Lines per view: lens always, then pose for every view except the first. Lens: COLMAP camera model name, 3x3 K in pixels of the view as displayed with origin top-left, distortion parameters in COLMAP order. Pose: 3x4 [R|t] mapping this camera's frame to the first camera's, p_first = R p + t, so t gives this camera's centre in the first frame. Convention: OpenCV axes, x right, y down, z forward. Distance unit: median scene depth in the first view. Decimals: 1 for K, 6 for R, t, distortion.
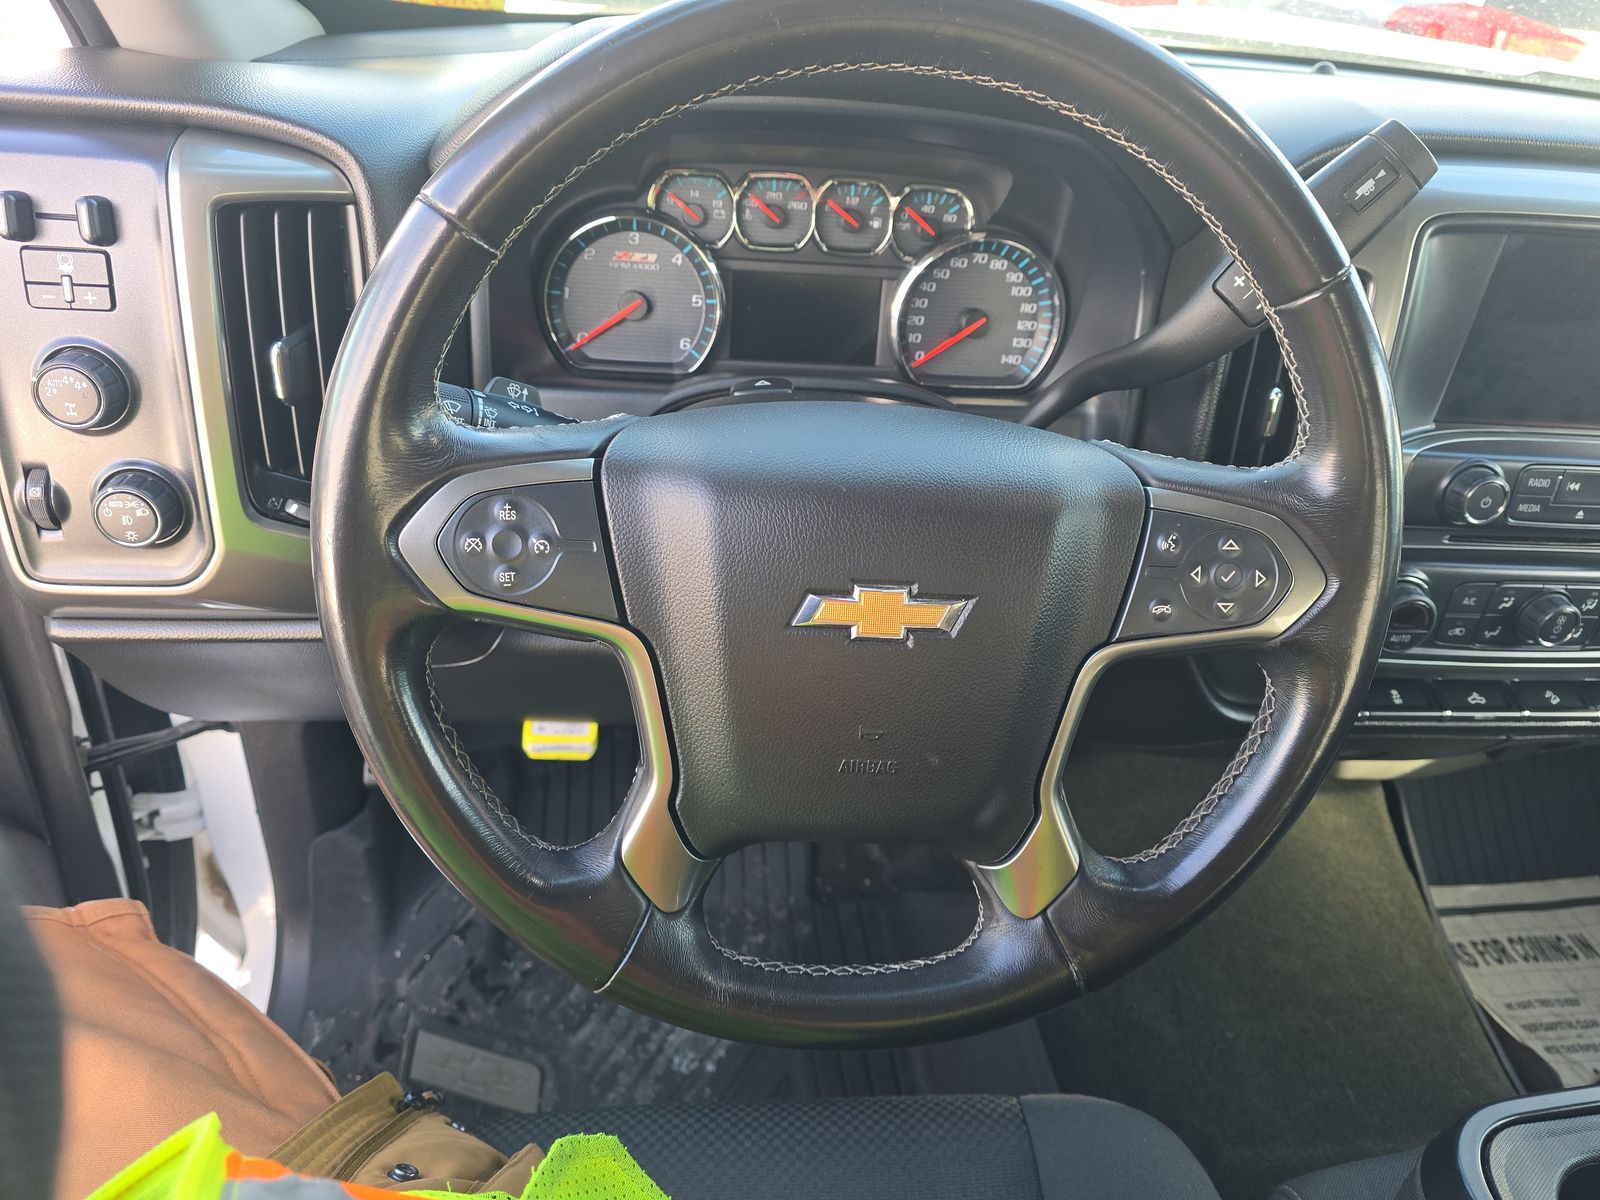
lens RADIAL K [[1061.0, 0, 798.0], [0, 1061.0, 620.8], [0, 0, 1]] dist [0.064641, -0.053831]
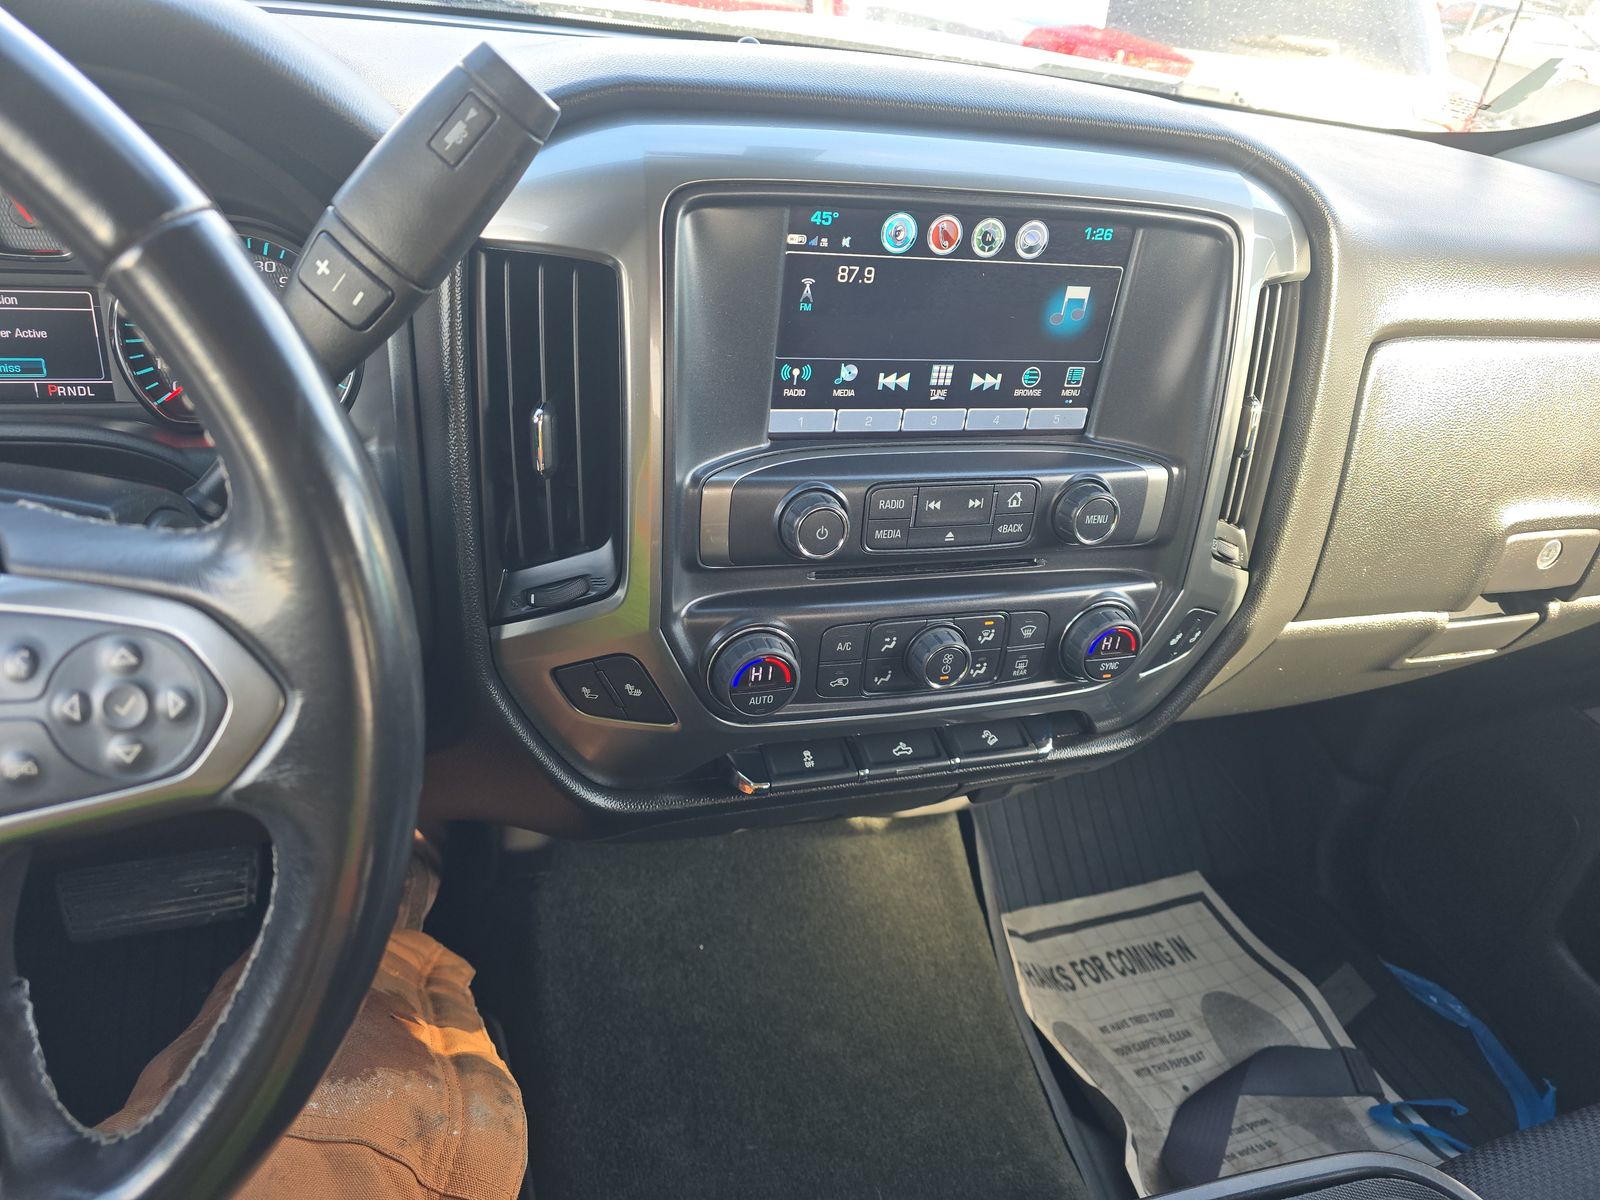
lens RADIAL K [[1056.2, 0, 800.0], [0, 1056.2, 600.0], [0, 0, 1]] dist [0.039331, -0.085505]
pose [[0.980693, -0.085471, 0.175885, 0.282643], [0.091044, 0.995561, -0.023847, -0.024012], [-0.173067, 0.039400, 0.984122, 0.119918]]
